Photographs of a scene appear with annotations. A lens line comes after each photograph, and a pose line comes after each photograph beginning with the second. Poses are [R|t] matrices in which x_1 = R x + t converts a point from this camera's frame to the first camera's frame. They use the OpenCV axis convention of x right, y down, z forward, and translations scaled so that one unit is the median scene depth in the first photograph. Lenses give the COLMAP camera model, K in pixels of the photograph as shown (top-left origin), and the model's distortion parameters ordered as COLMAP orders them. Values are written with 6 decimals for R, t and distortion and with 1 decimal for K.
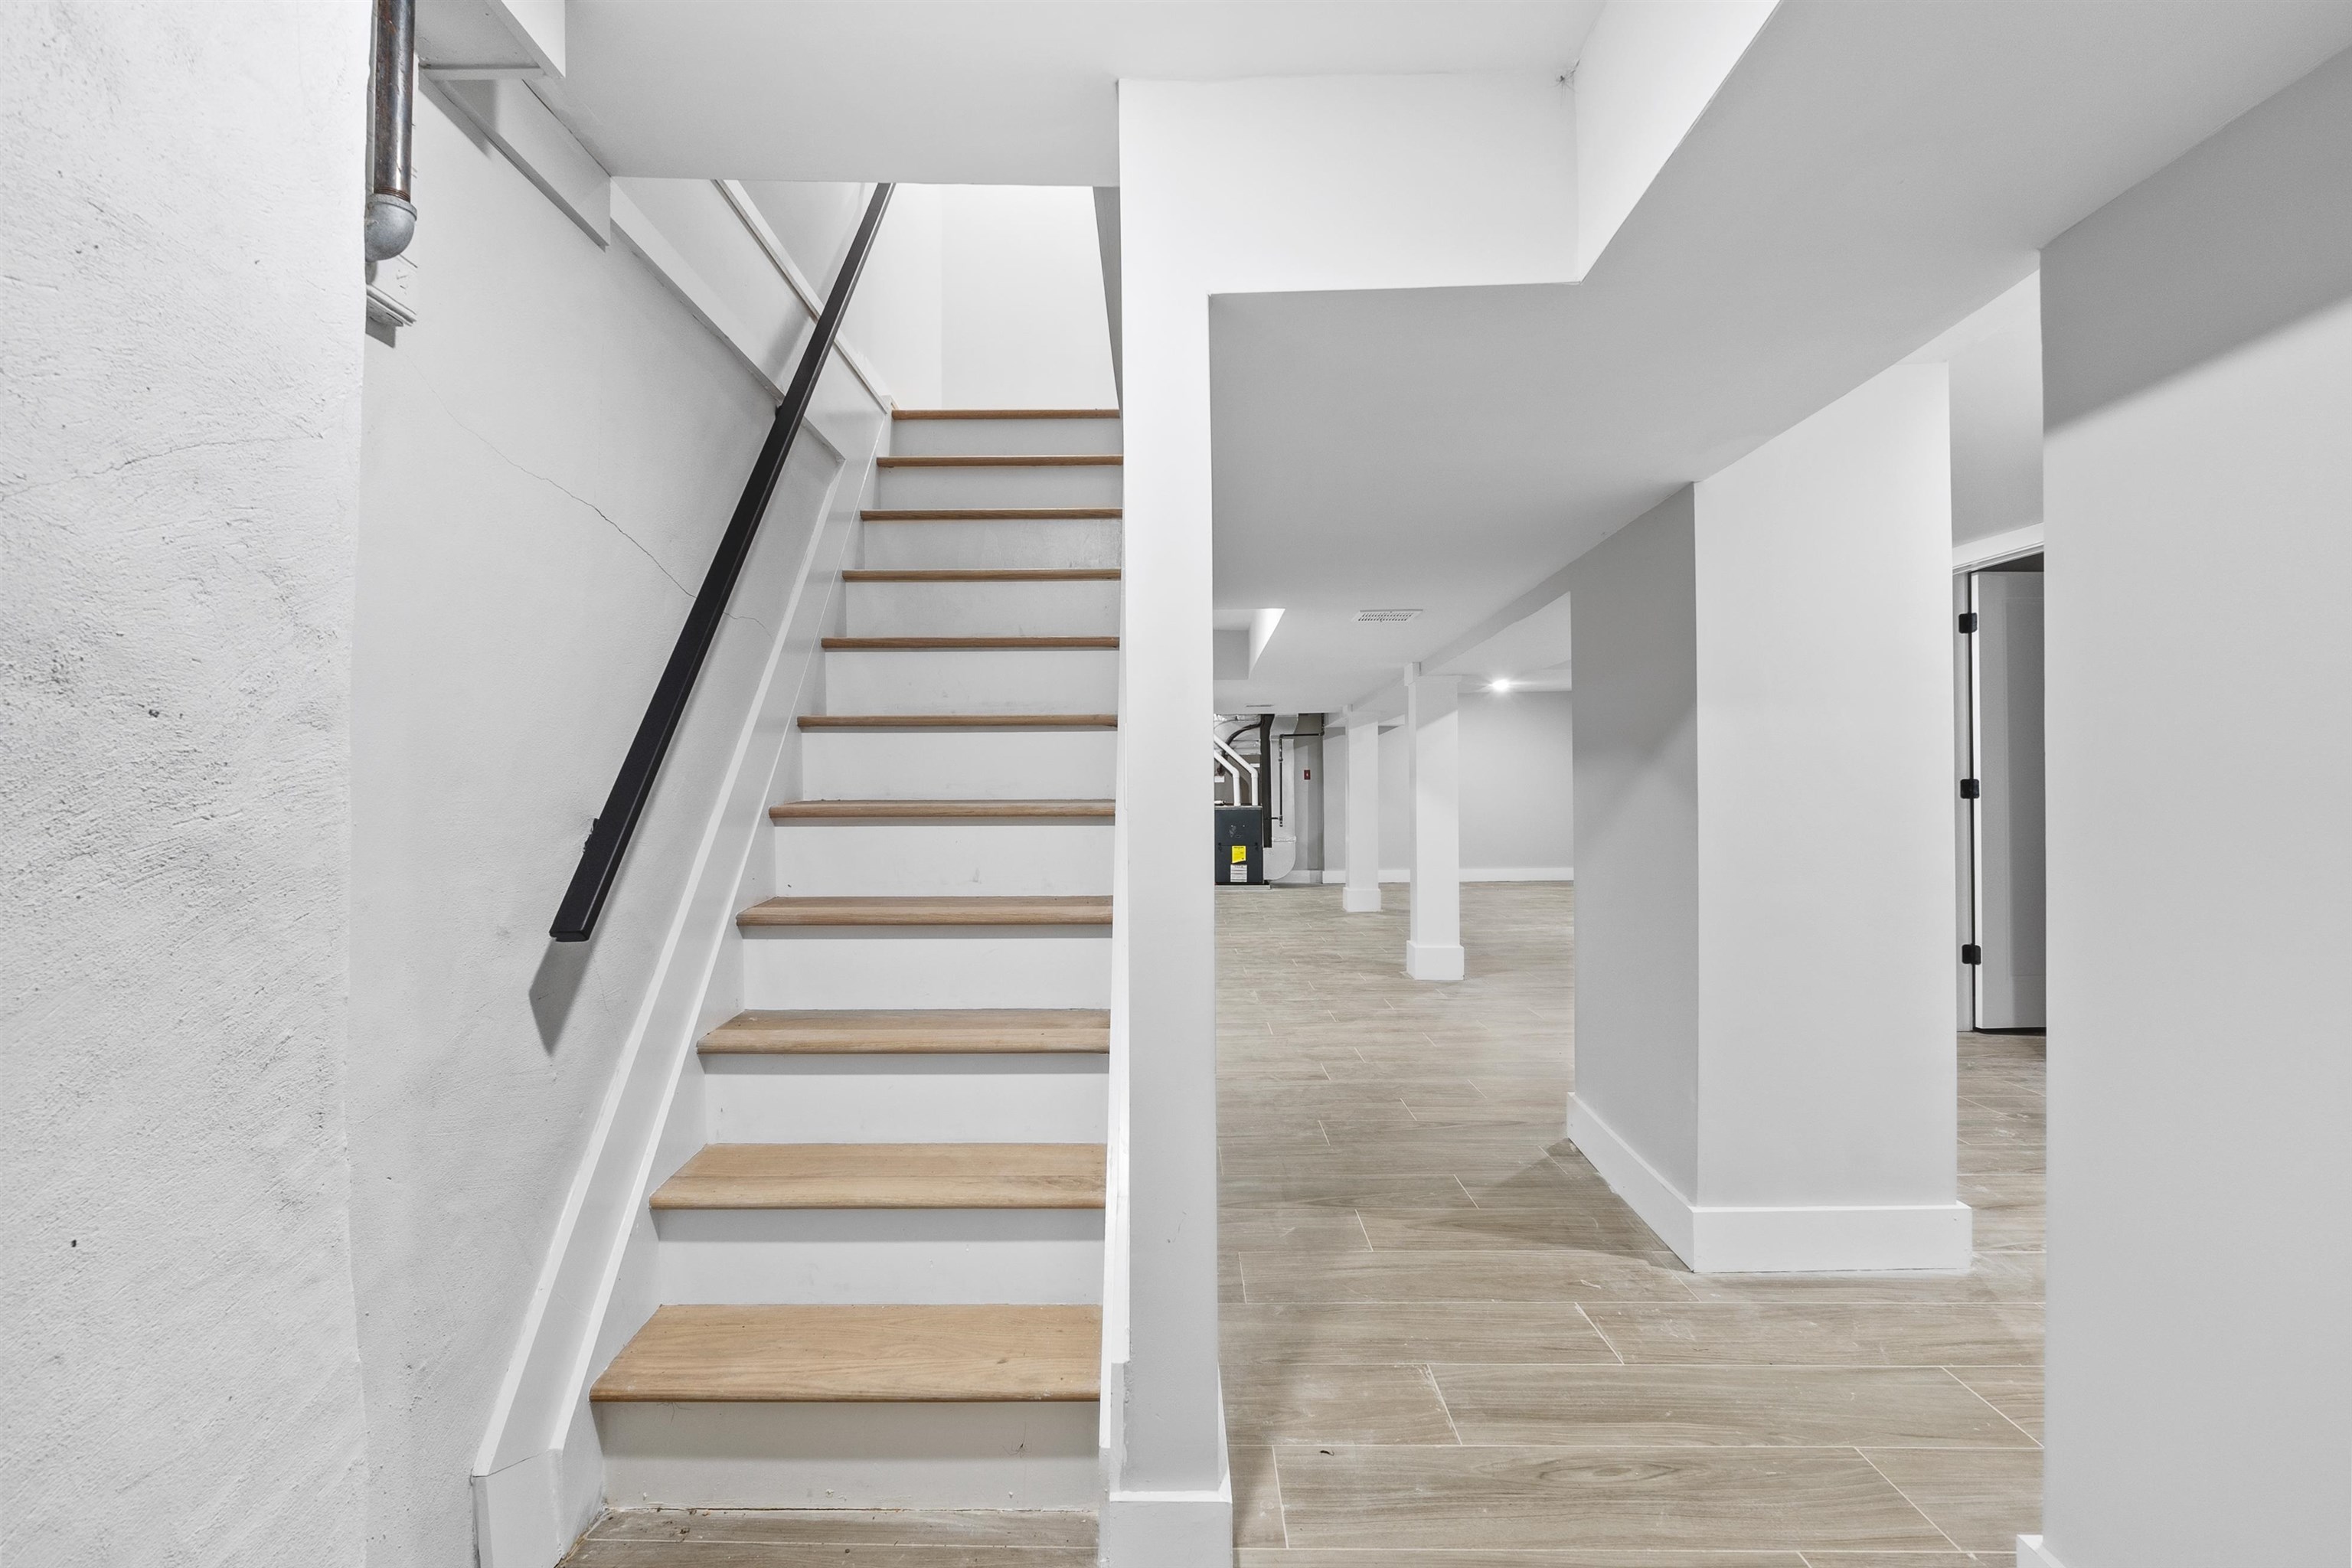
lens RADIAL K [[1073.7, 0, 1175.1], [0, 1073.7, 780.5], [0, 0, 1]] dist [-0.002310, -0.000852]
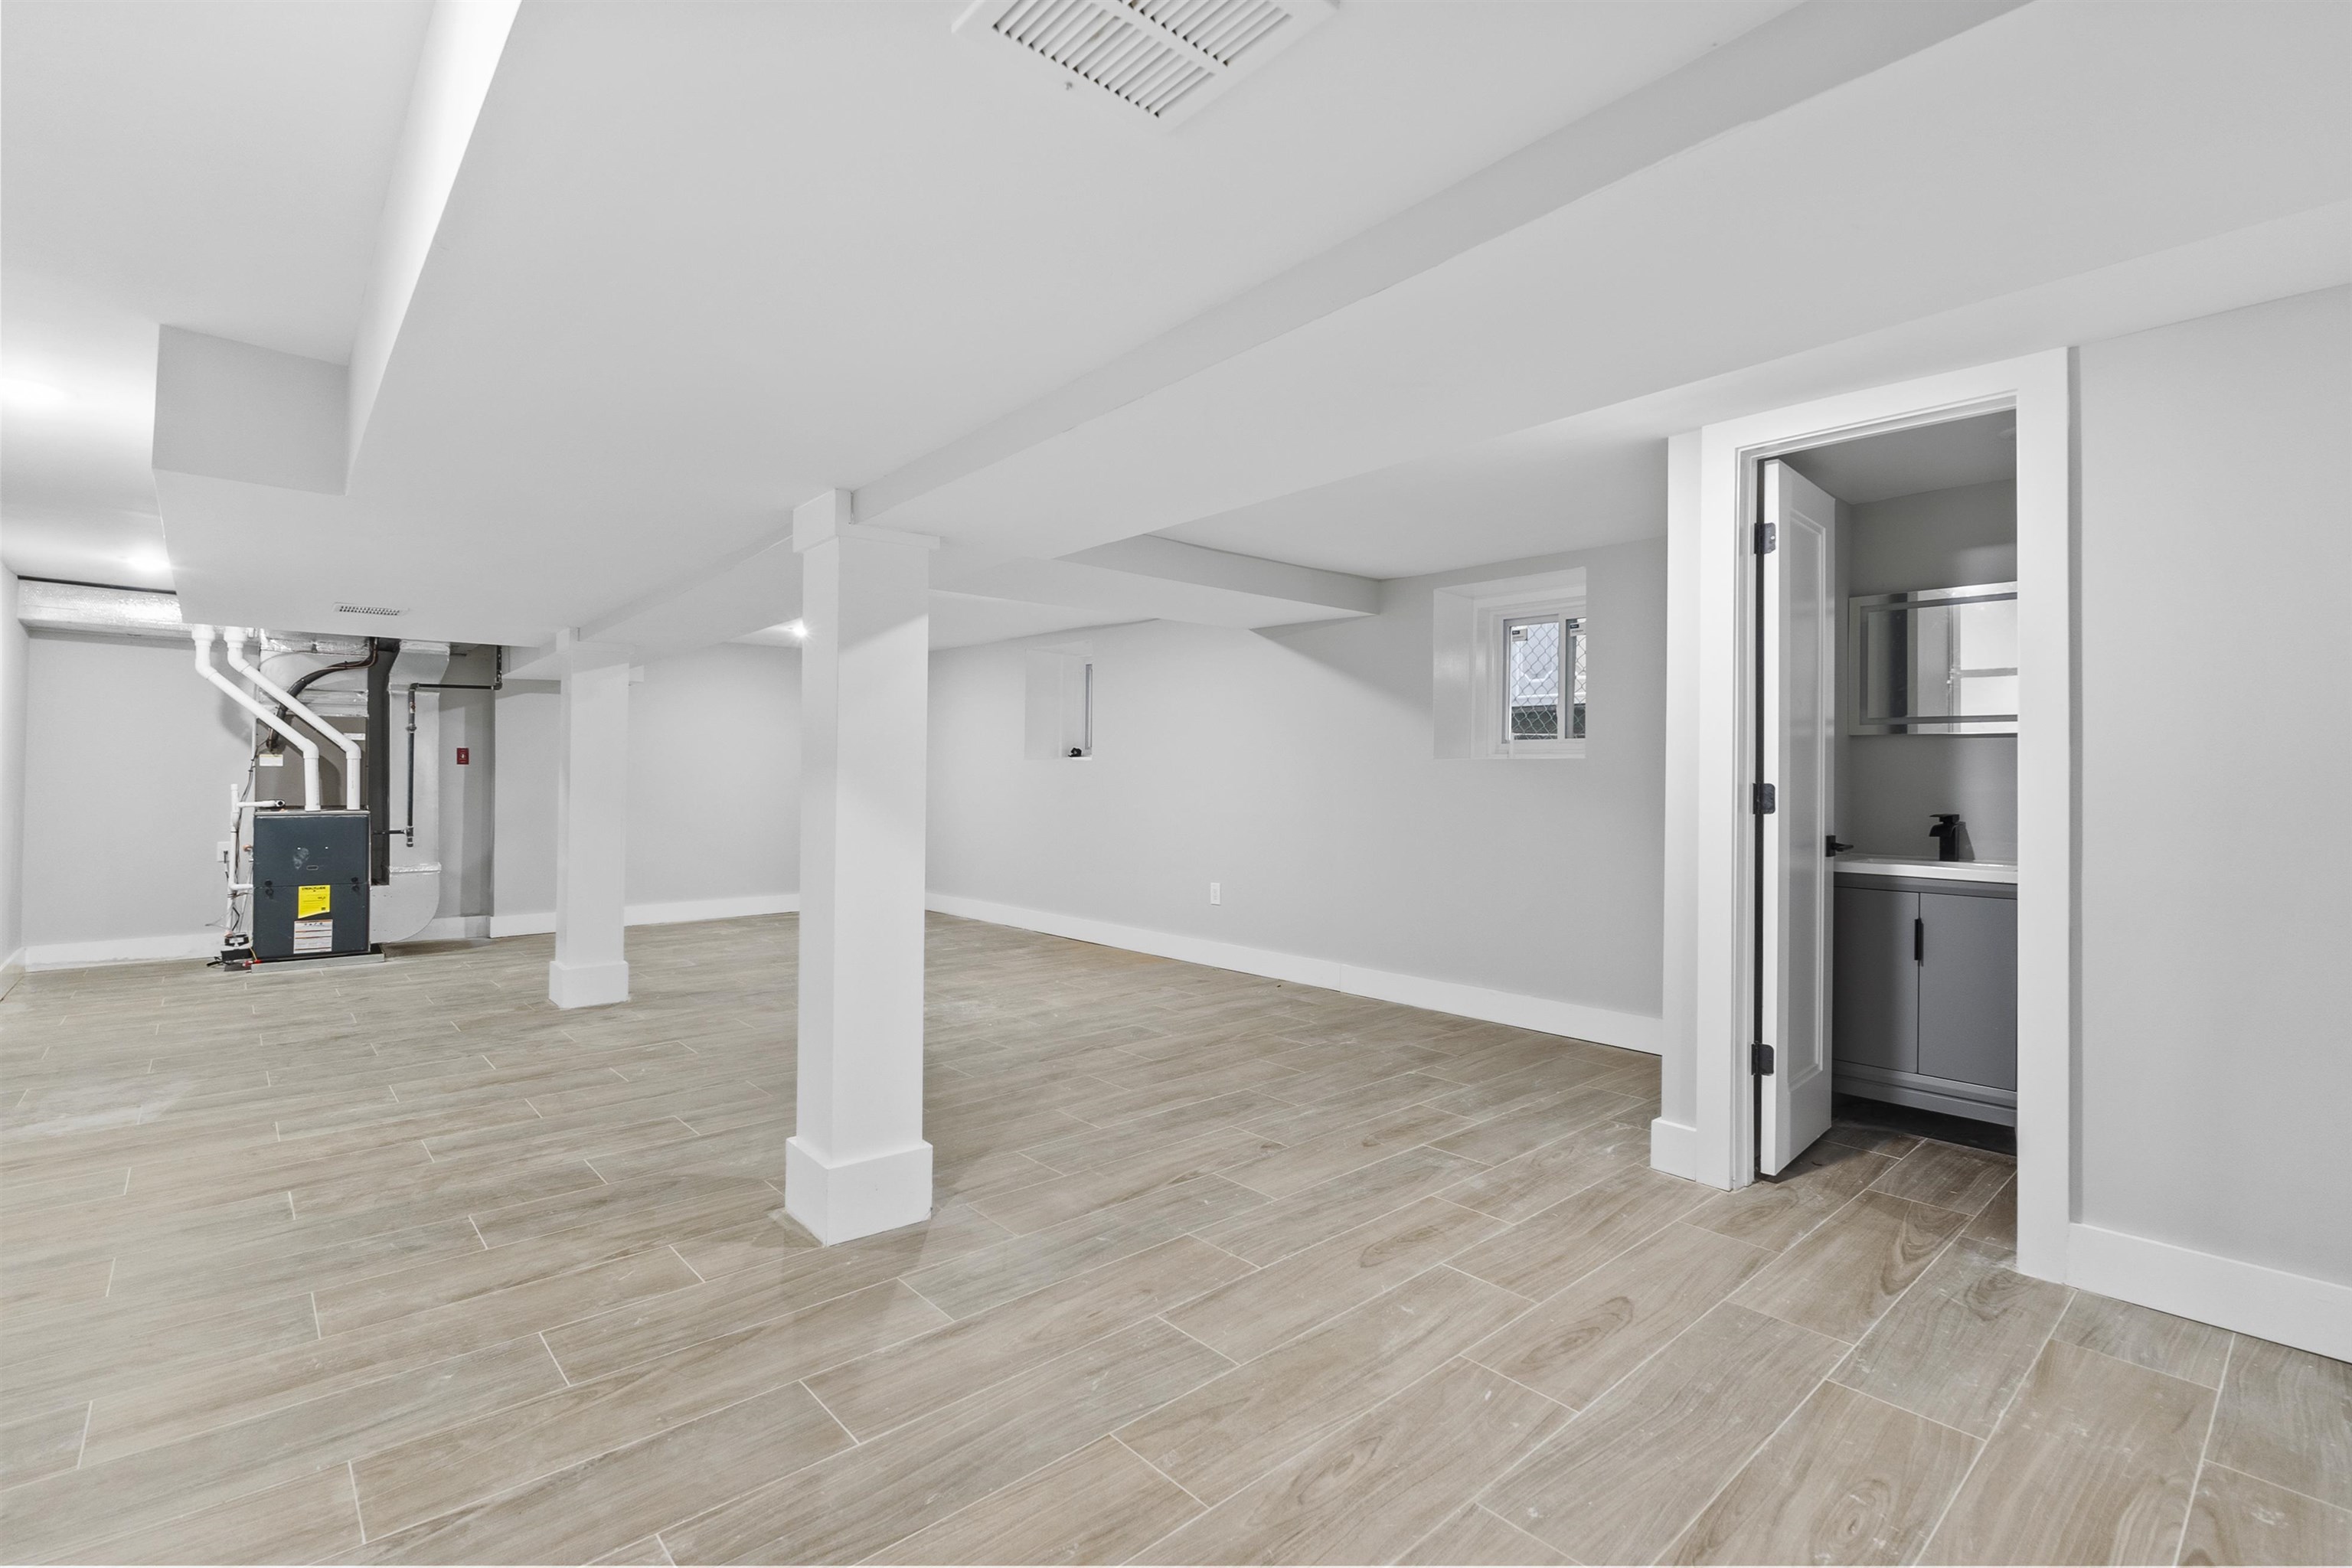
lens RADIAL K [[1073.7, 0, 1157.8], [0, 1073.7, 772.6], [0, 0, 1]] dist [-0.002310, -0.000852]
pose [[0.751840, 0.016402, 0.659141, 0.022064], [-0.016920, 0.999841, -0.005580, 0.000644], [-0.659128, -0.006957, 0.751998, 0.316641]]
